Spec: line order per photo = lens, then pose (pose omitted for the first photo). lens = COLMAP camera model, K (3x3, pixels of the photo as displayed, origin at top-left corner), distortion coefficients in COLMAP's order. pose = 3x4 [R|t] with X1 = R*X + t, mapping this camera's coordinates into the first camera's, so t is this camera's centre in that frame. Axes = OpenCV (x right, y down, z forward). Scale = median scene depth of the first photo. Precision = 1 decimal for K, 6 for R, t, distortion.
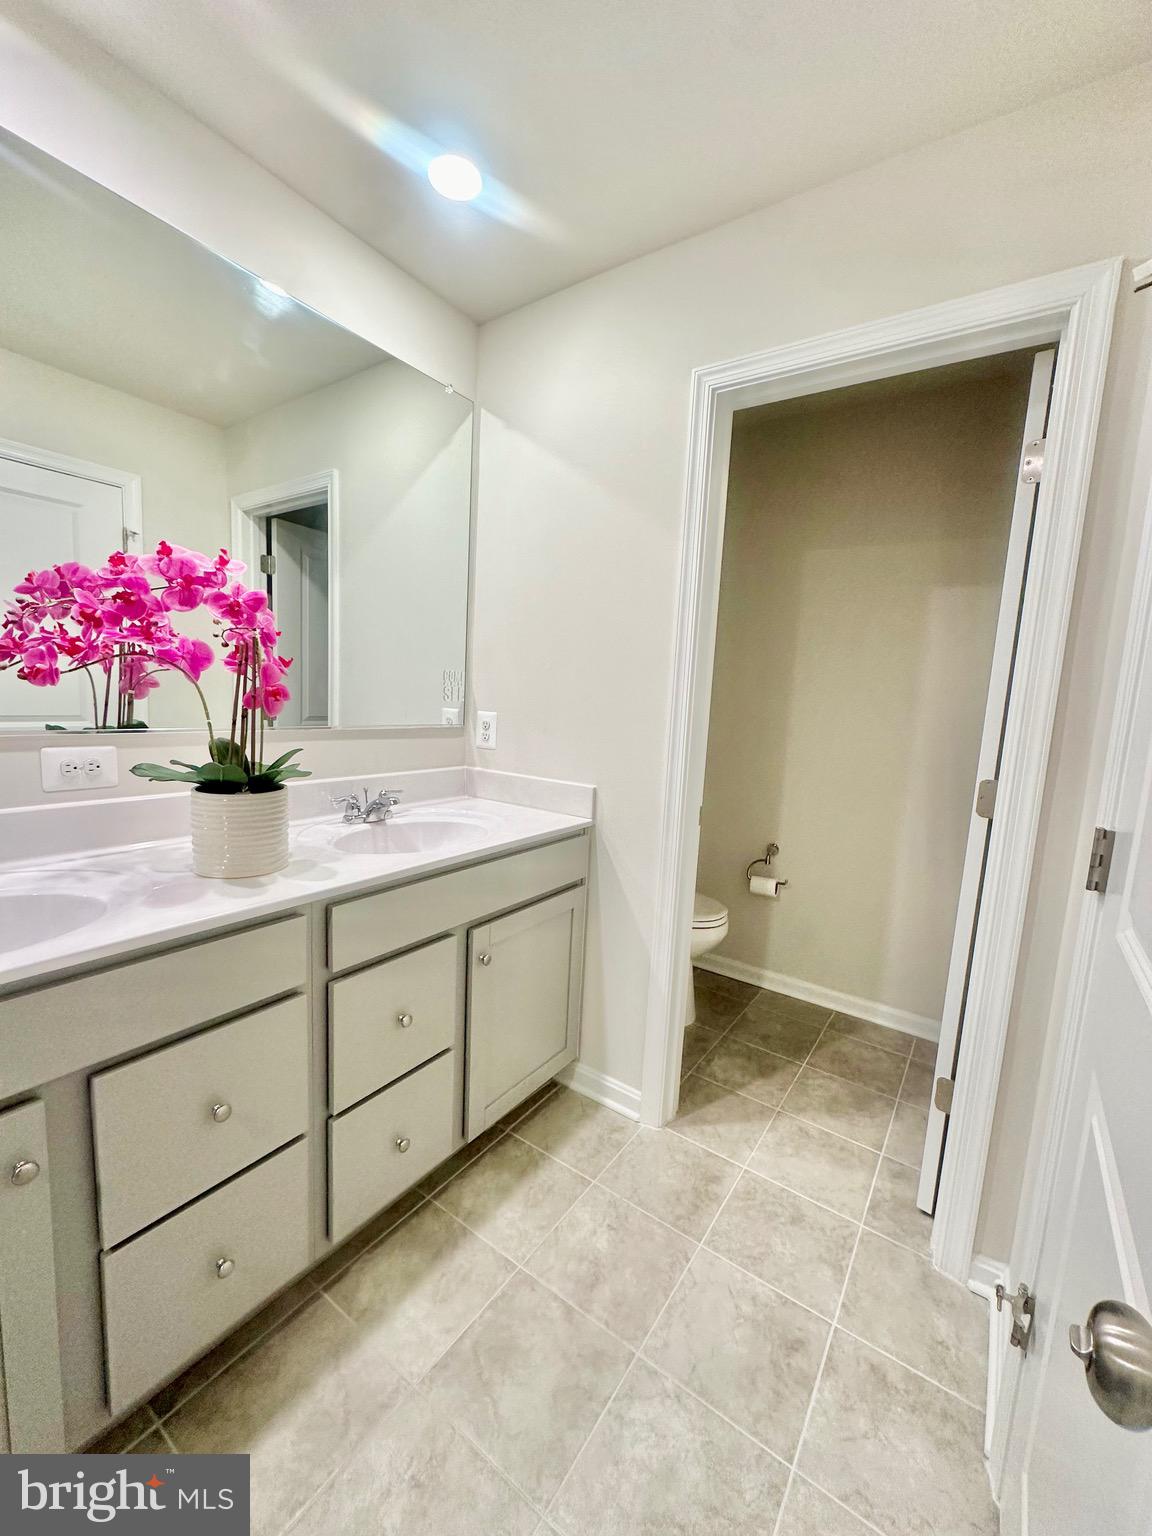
lens RADIAL K [[612.2, 0, 581.2], [0, 612.2, 768.8], [0, 0, 1]] dist [-0.002746, -0.000125]
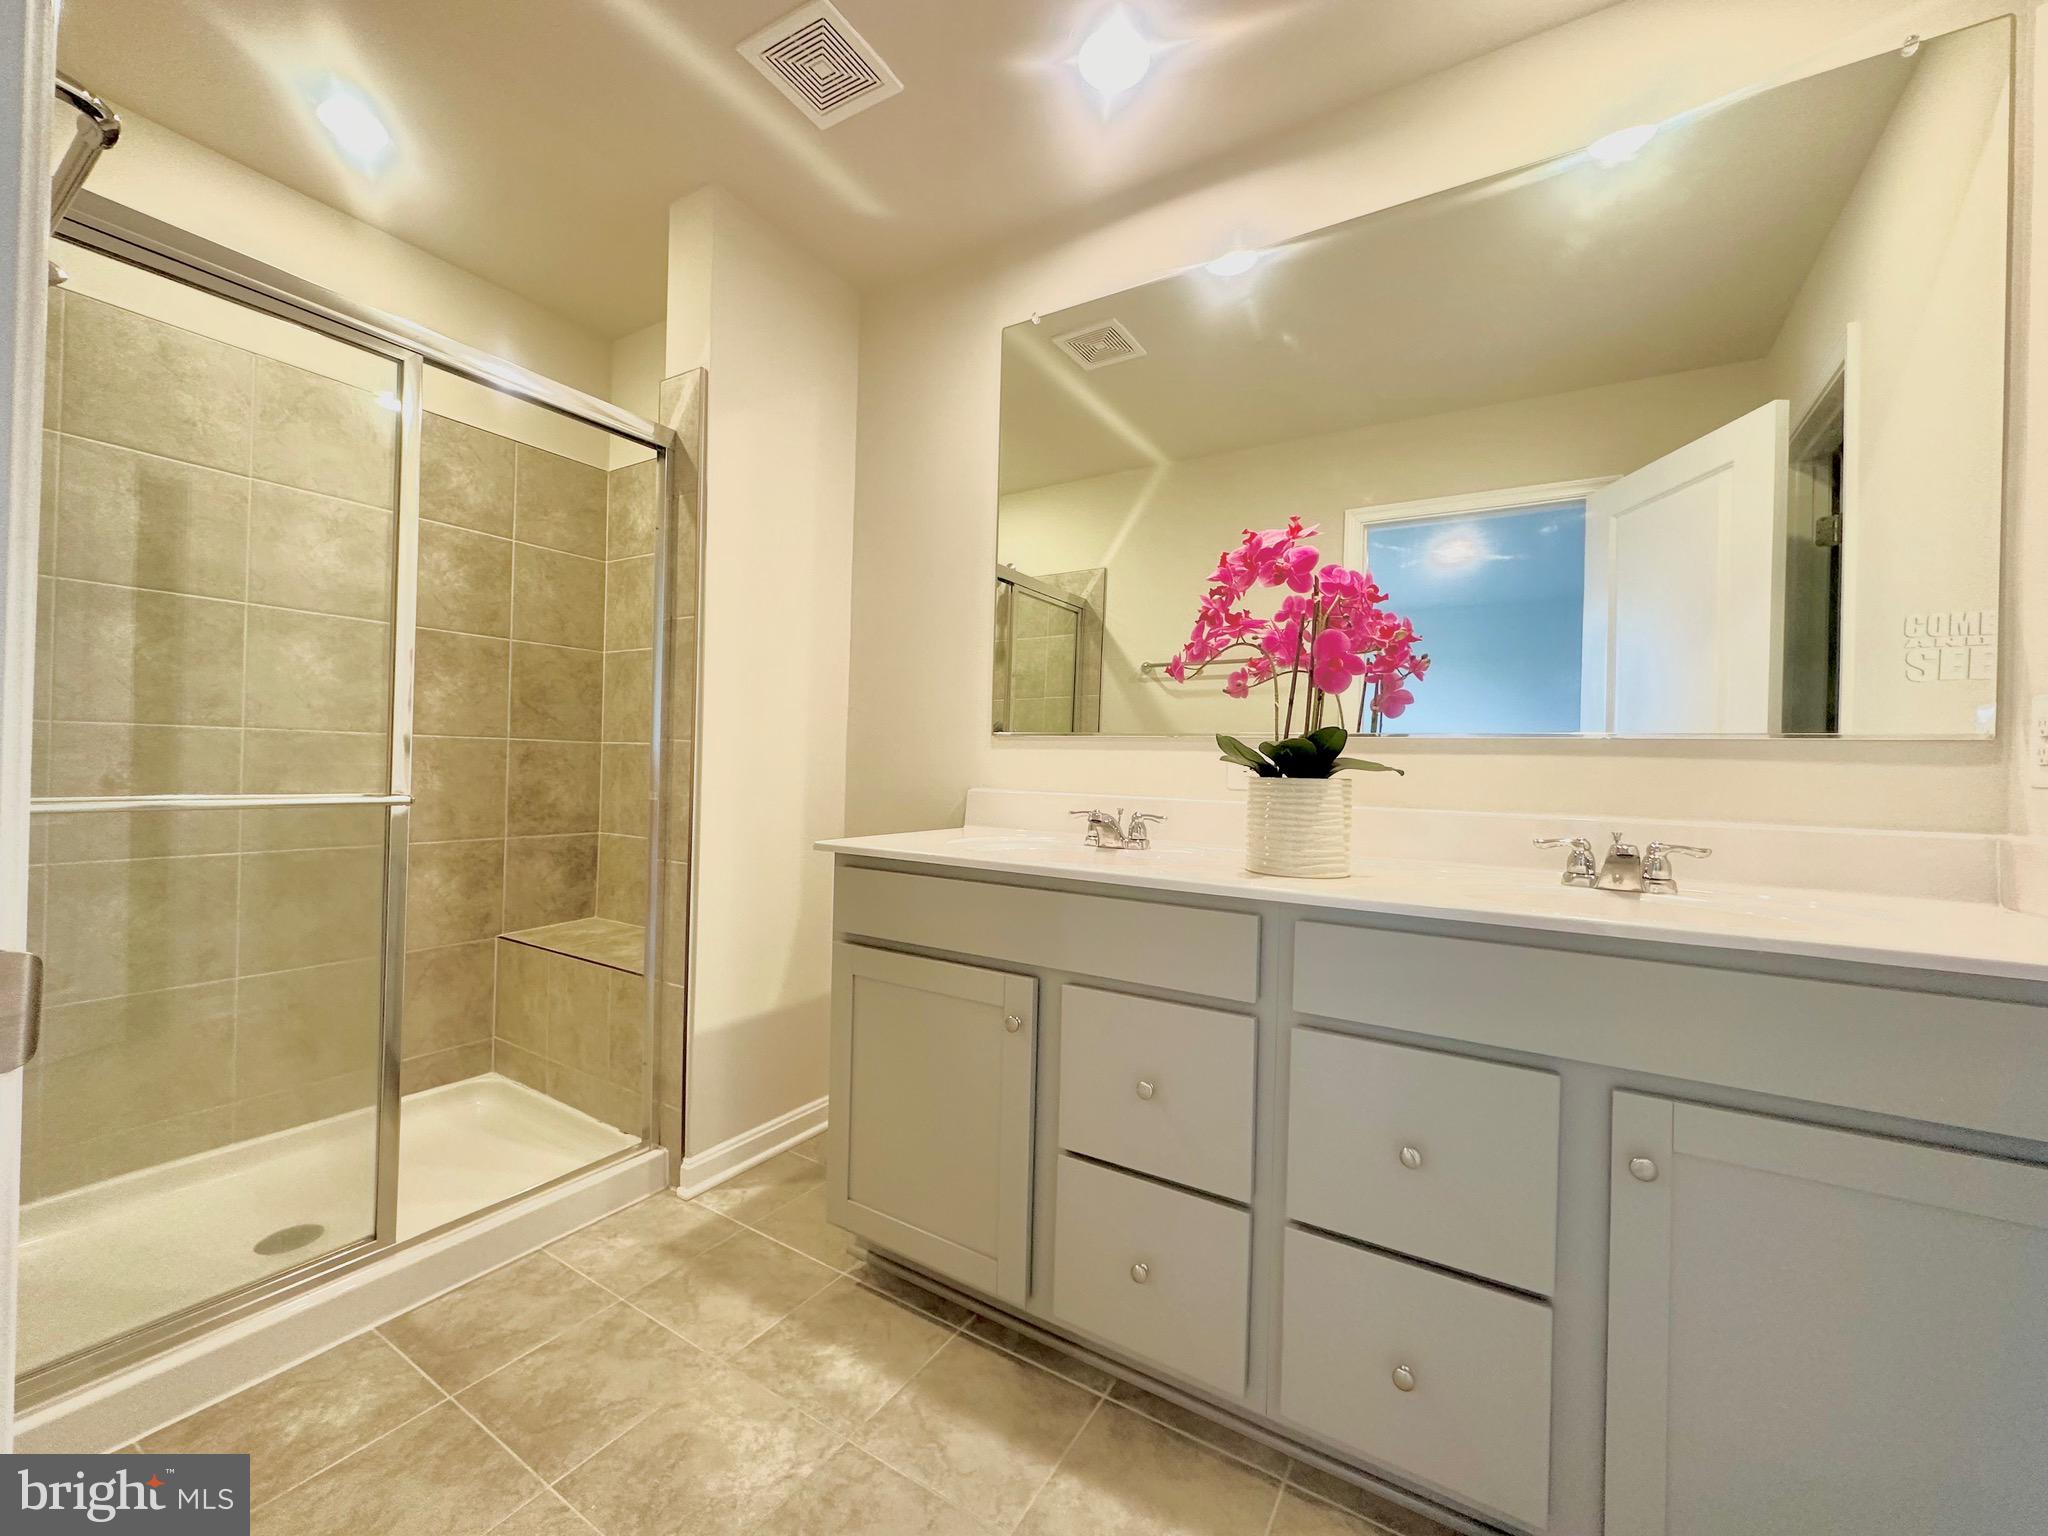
lens RADIAL K [[816.2, 0, 1021.9], [0, 816.2, 767.5], [0, 0, 1]] dist [-0.002746, -0.000125]
pose [[0.049613, -0.050734, -0.997479, 0.225847], [-0.144972, 0.987766, -0.057451, 0.054323], [0.988191, 0.147457, 0.041651, 0.222922]]
